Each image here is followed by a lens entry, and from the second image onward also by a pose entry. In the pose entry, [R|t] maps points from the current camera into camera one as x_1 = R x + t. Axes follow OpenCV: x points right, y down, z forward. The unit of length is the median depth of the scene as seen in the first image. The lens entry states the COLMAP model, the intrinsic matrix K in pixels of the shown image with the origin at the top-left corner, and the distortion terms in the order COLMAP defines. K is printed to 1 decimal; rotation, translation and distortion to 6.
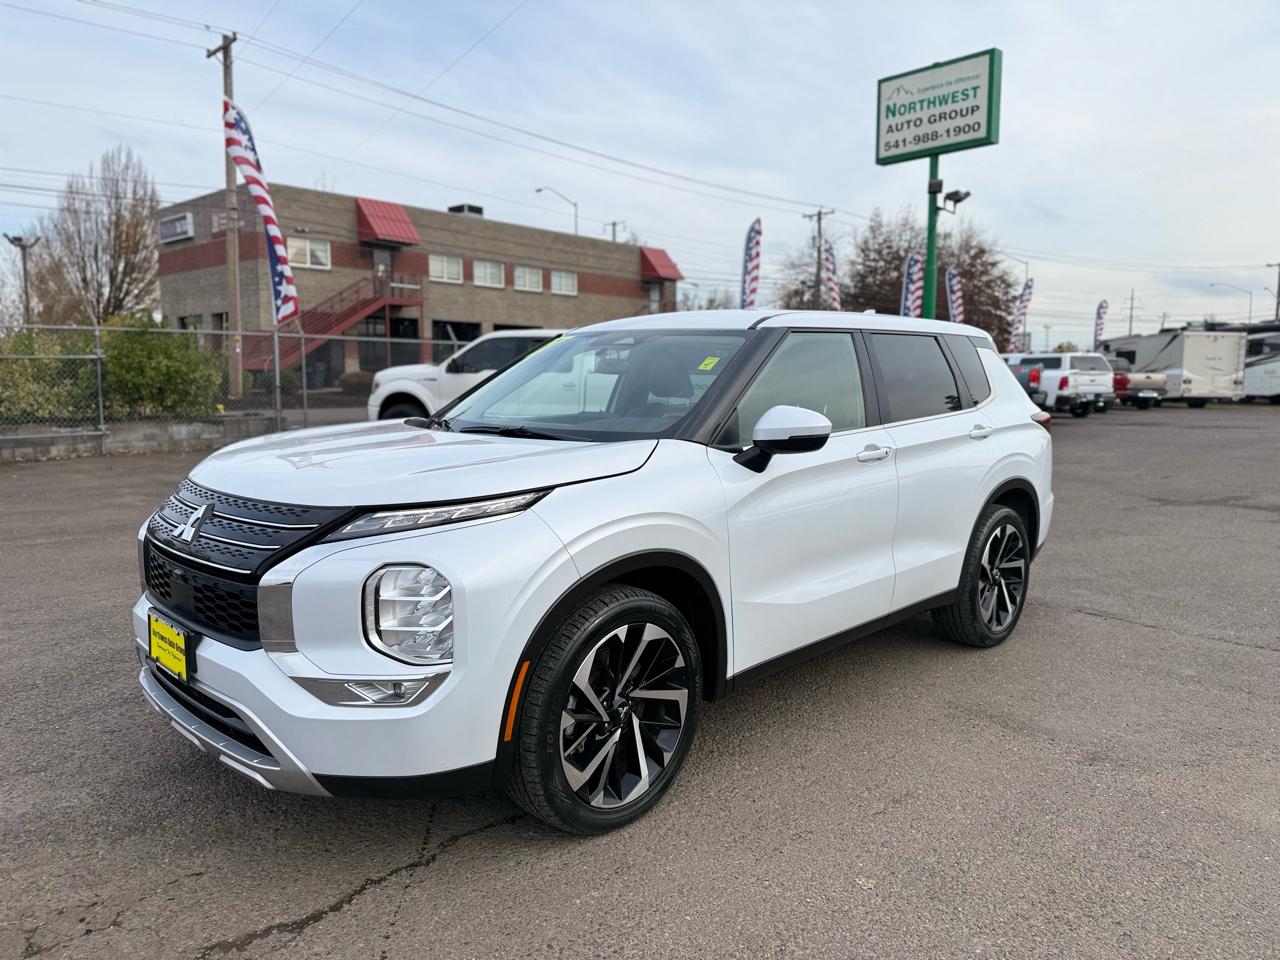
lens RADIAL K [[901.3, 0, 633.6], [0, 901.3, 480.7], [0, 0, 1]] dist [0.053184, -0.086009]
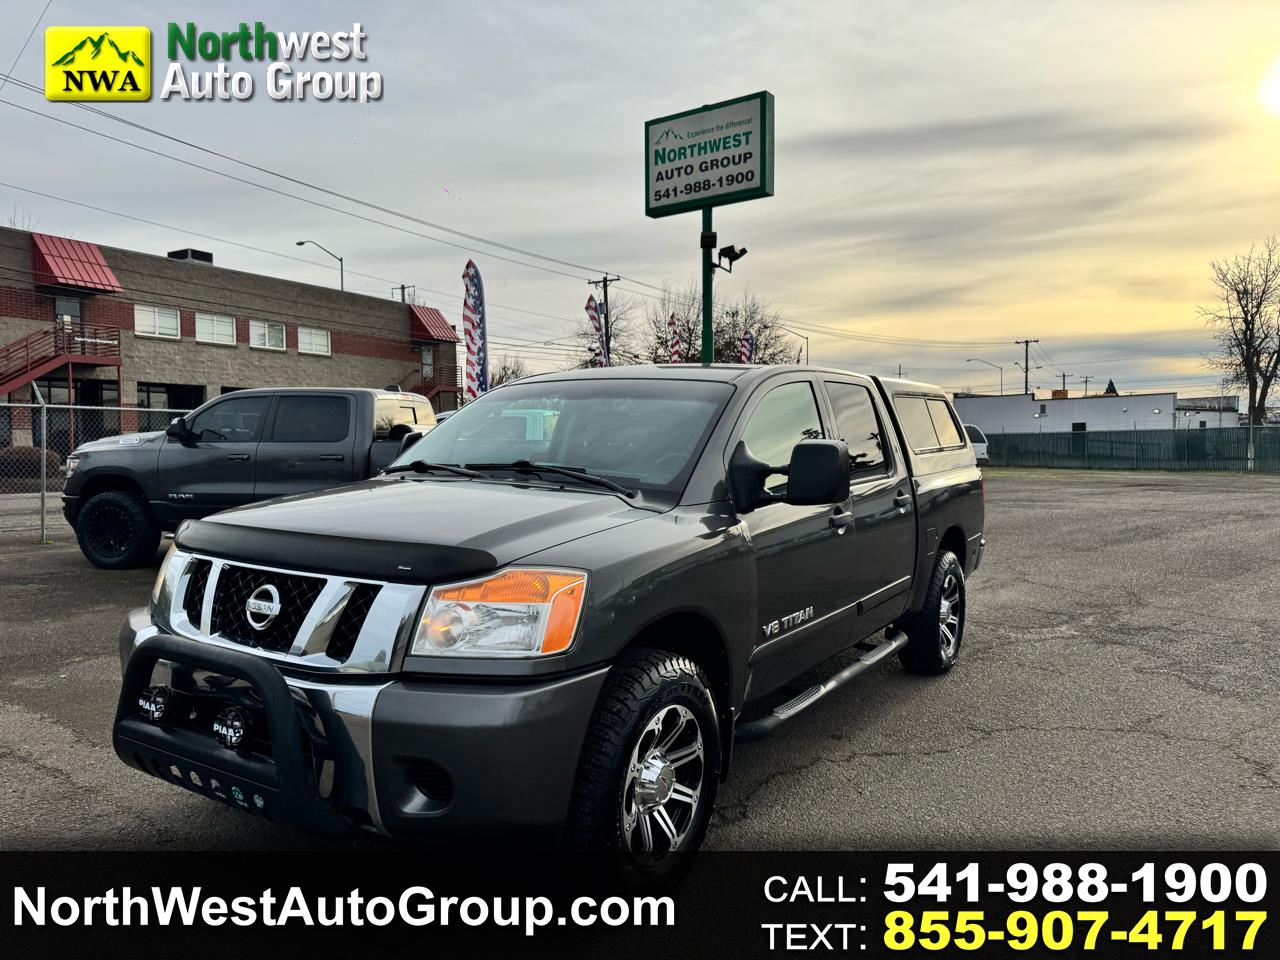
lens RADIAL K [[896.8, 0, 634.7], [0, 896.8, 489.3], [0, 0, 1]] dist [0.059823, -0.078603]
pose [[0.977411, -0.015688, 0.210763, 0.055314], [0.029553, 0.997589, -0.062798, -0.019011], [-0.209270, 0.067608, 0.975518, 0.131140]]
